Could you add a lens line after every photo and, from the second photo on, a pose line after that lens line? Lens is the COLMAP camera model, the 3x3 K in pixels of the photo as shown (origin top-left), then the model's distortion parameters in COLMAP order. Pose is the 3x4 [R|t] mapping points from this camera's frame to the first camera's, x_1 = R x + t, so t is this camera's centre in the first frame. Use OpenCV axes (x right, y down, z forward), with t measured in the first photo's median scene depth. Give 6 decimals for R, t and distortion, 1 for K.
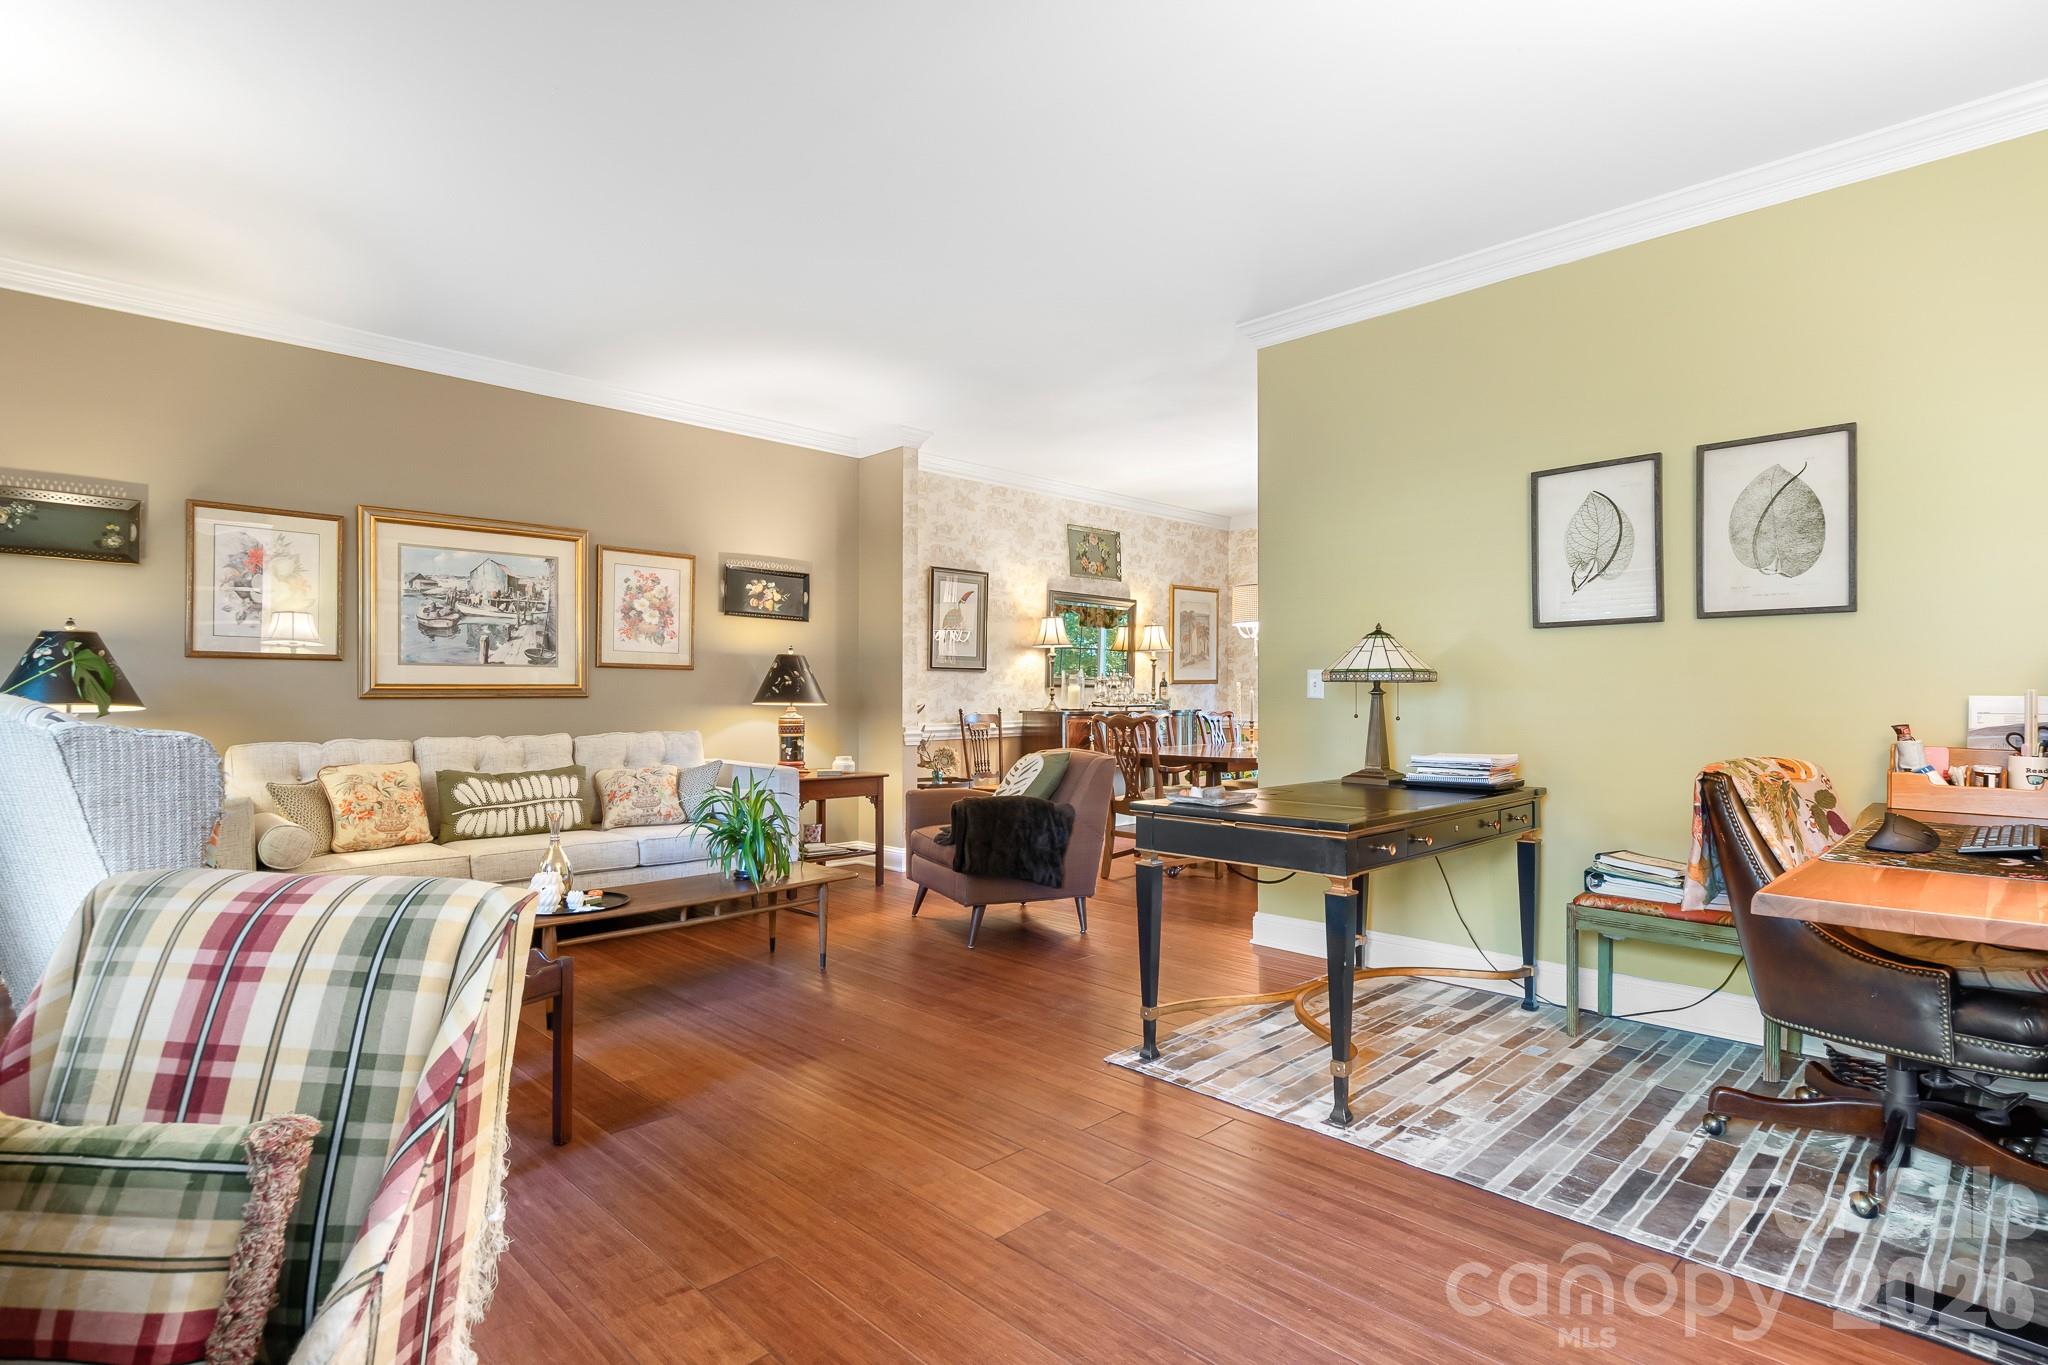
lens RADIAL K [[1036.1, 0, 1030.8], [0, 1036.1, 690.3], [0, 0, 1]] dist [0.014976, -0.000088]
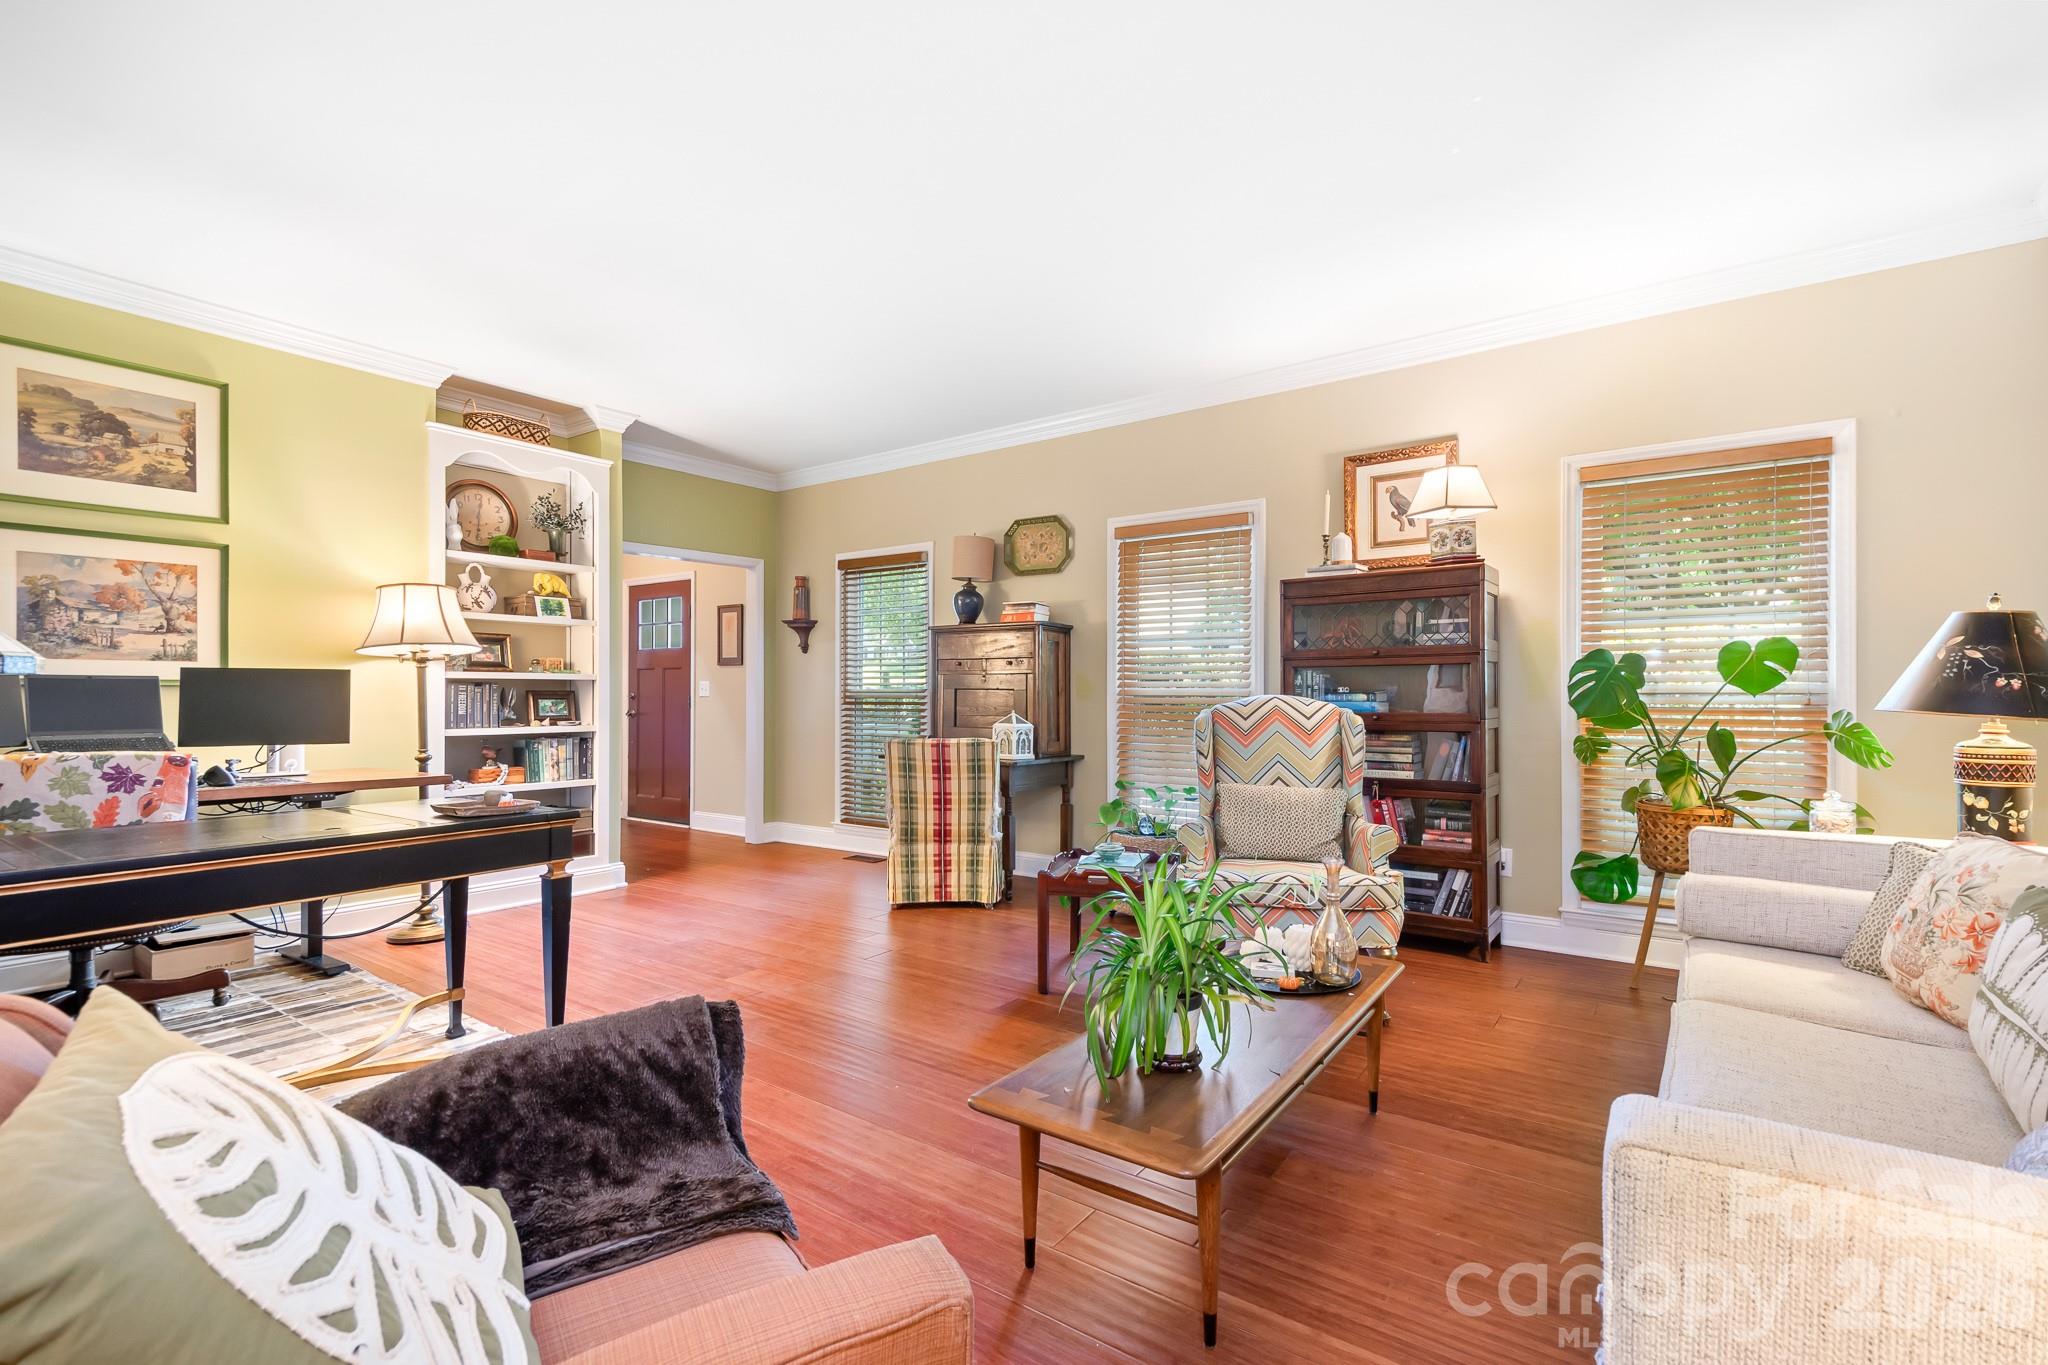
lens RADIAL K [[916.2, 0, 1019.1], [0, 916.2, 687.0], [0, 0, 1]] dist [-0.000397, -0.000038]
pose [[-0.982451, 0.000473, -0.186518, -0.080488], [0.001574, 0.999982, -0.005758, 0.000468], [0.186512, -0.005950, -0.982435, 1.096102]]
